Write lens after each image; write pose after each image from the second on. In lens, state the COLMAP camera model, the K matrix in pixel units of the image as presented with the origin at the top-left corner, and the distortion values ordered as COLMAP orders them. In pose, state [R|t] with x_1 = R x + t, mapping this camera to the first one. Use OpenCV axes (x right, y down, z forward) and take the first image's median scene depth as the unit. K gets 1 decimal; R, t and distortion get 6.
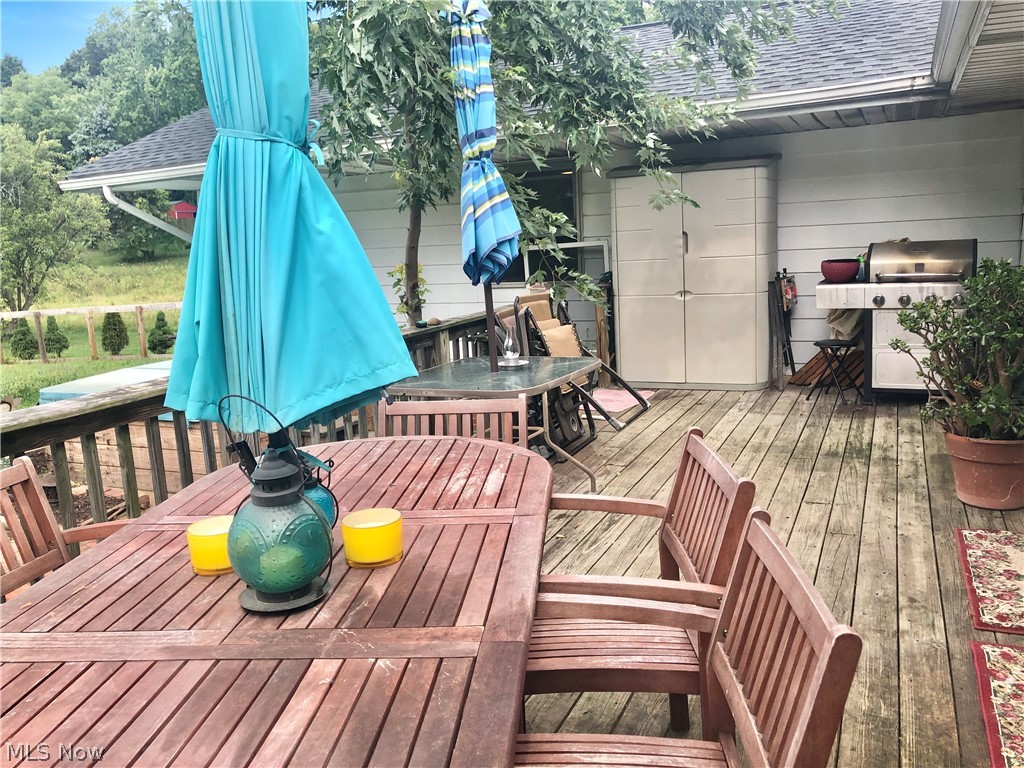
lens RADIAL K [[850.6, 0, 512.0], [0, 850.6, 384.0], [0, 0, 1]] dist [0.077777, -0.099035]
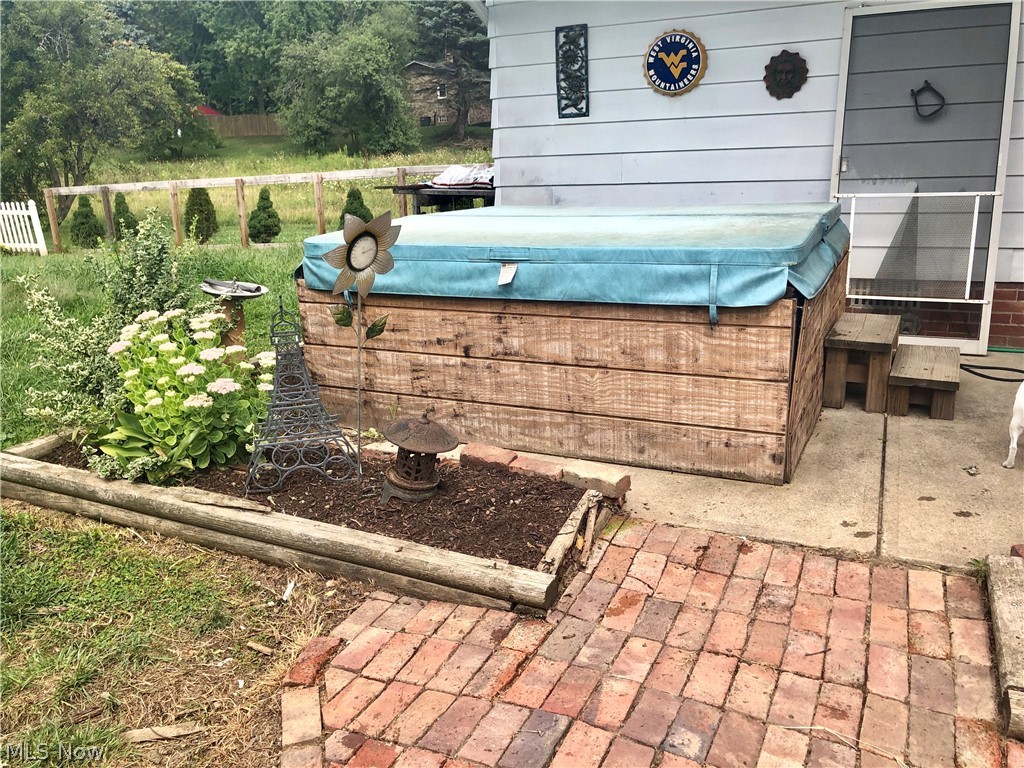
lens RADIAL K [[850.6, 0, 512.0], [0, 850.6, 384.0], [0, 0, 1]] dist [0.077777, -0.099035]
pose [[0.999815, 0.016807, -0.009332, -0.163289], [-0.015860, 0.995487, 0.093561, 0.015370], [0.010862, -0.093395, 0.995570, 0.198127]]
